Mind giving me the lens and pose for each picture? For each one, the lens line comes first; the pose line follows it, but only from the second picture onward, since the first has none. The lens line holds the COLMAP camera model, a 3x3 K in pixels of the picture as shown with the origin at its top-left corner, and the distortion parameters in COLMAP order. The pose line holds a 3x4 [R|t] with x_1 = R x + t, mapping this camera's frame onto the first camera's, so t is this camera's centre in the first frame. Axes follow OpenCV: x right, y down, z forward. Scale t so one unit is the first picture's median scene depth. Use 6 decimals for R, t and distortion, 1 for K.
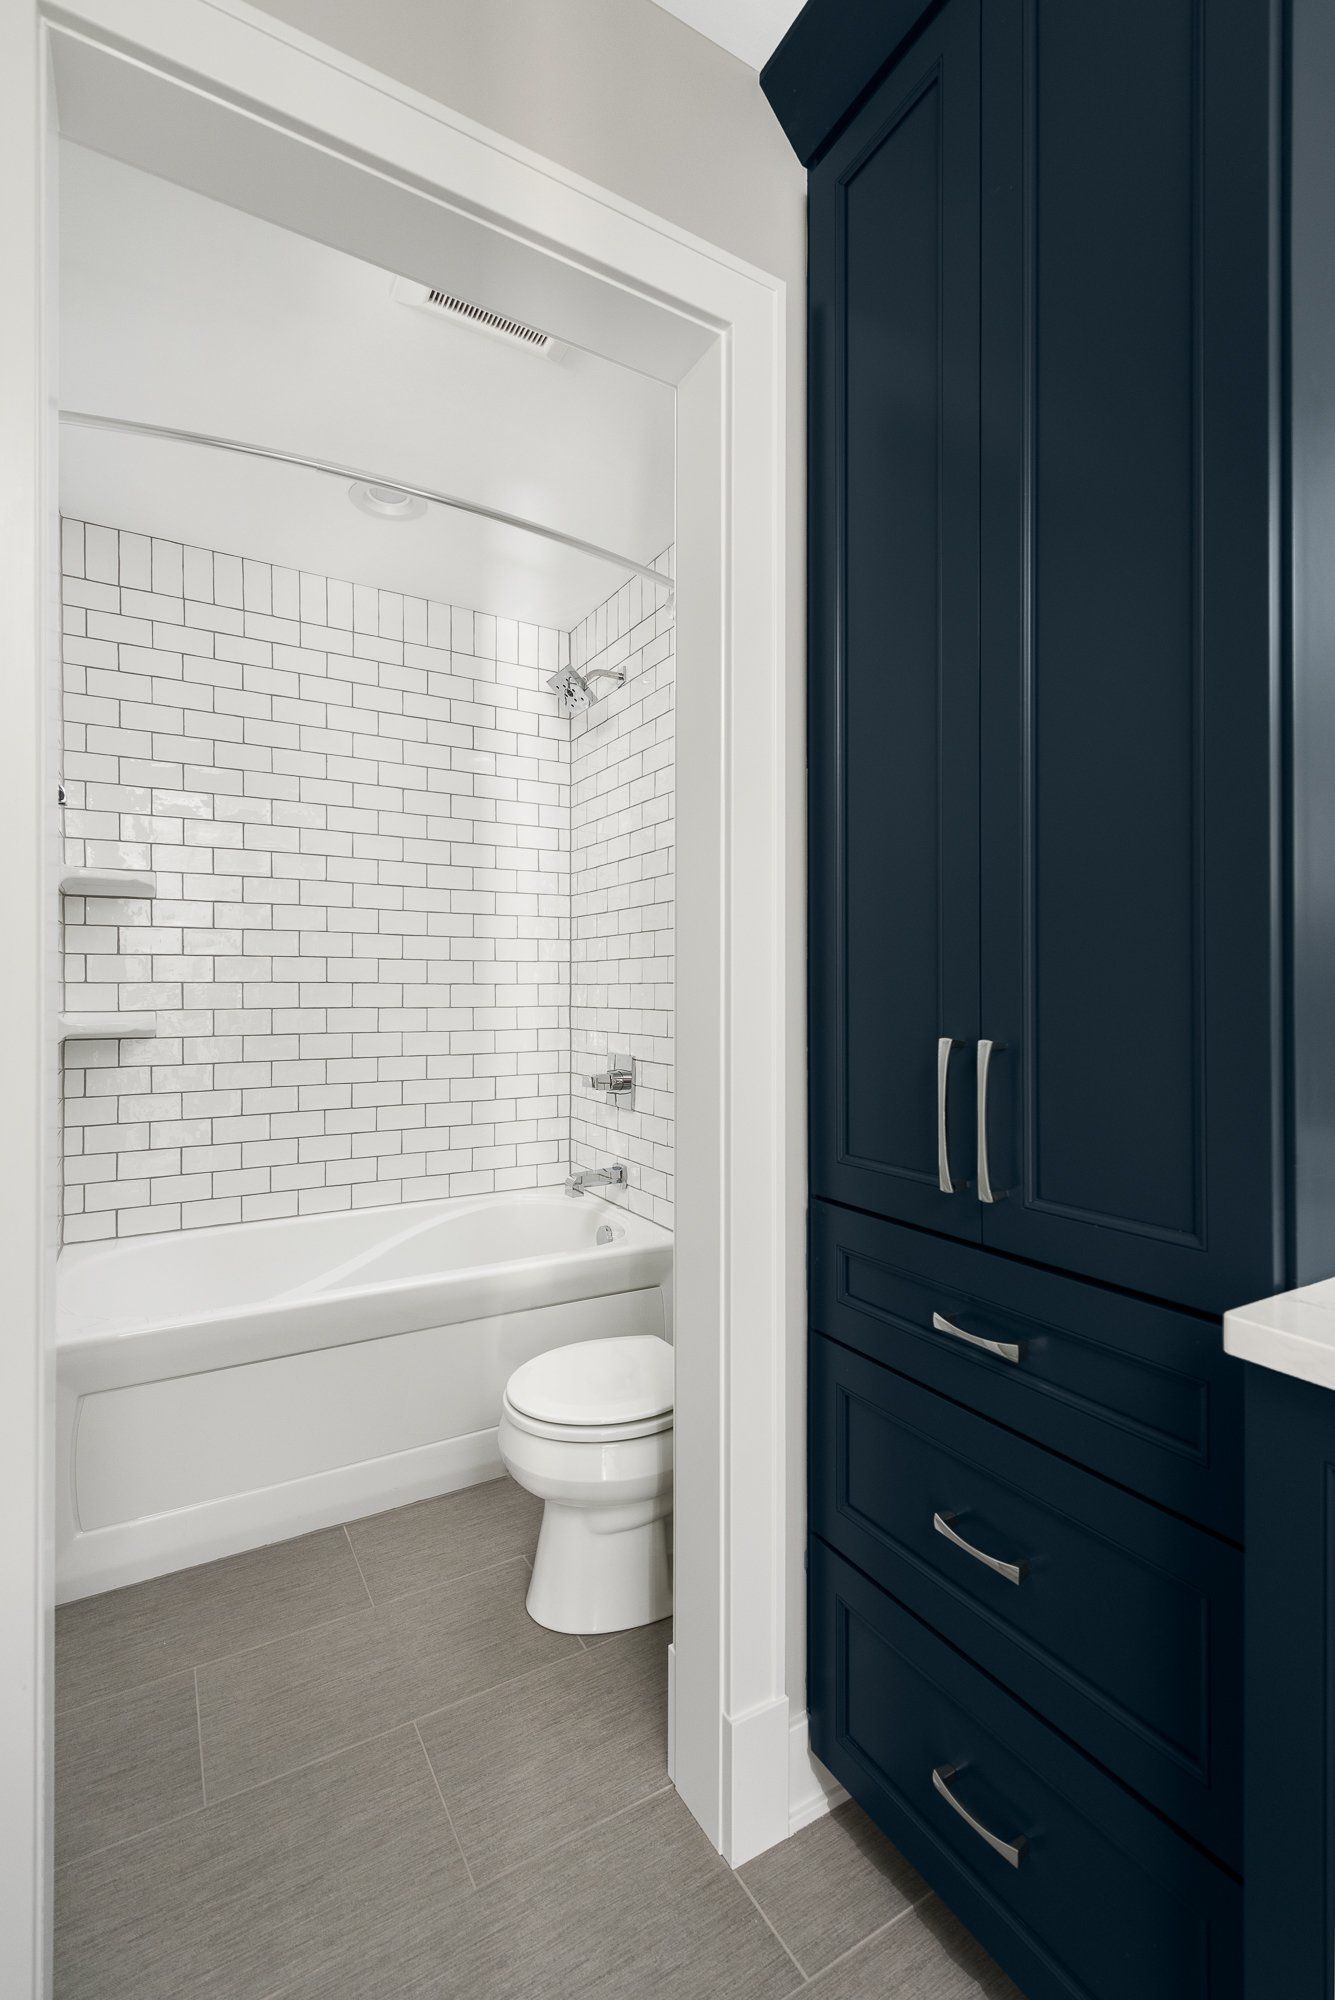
lens RADIAL K [[874.8, 0, 657.7], [0, 874.8, 999.1], [0, 0, 1]] dist [0.003665, -0.001018]
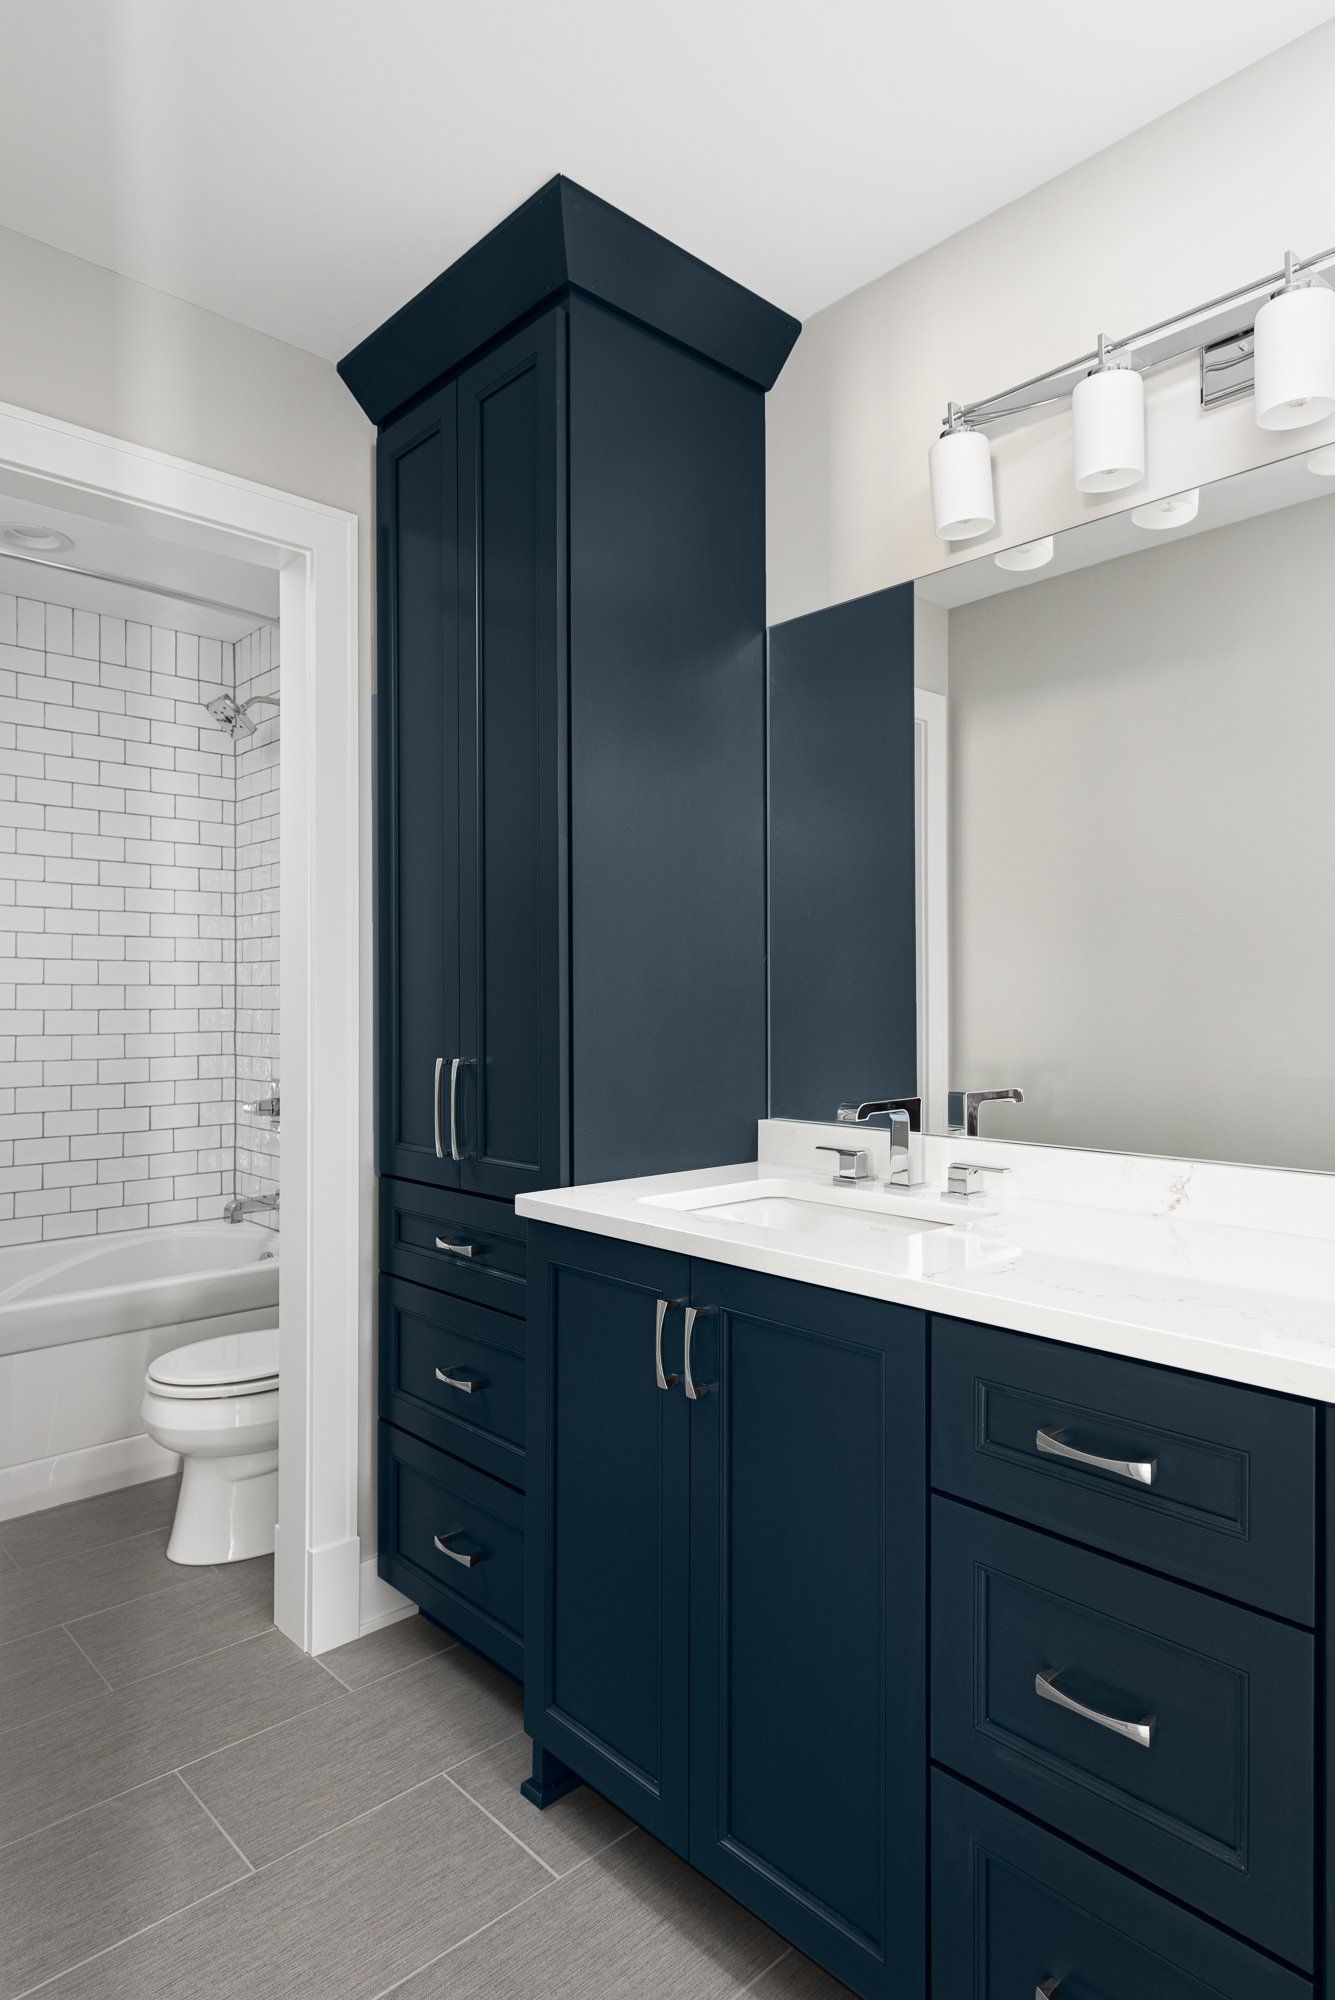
lens RADIAL K [[1154.7, 0, 677.8], [0, 1154.7, 995.4], [0, 0, 1]] dist [-0.000686, -0.003739]
pose [[0.974300, -0.002579, 0.225240, 0.095498], [0.005928, 0.999882, -0.014192, -0.011454], [-0.225176, 0.015162, 0.974200, -0.370084]]
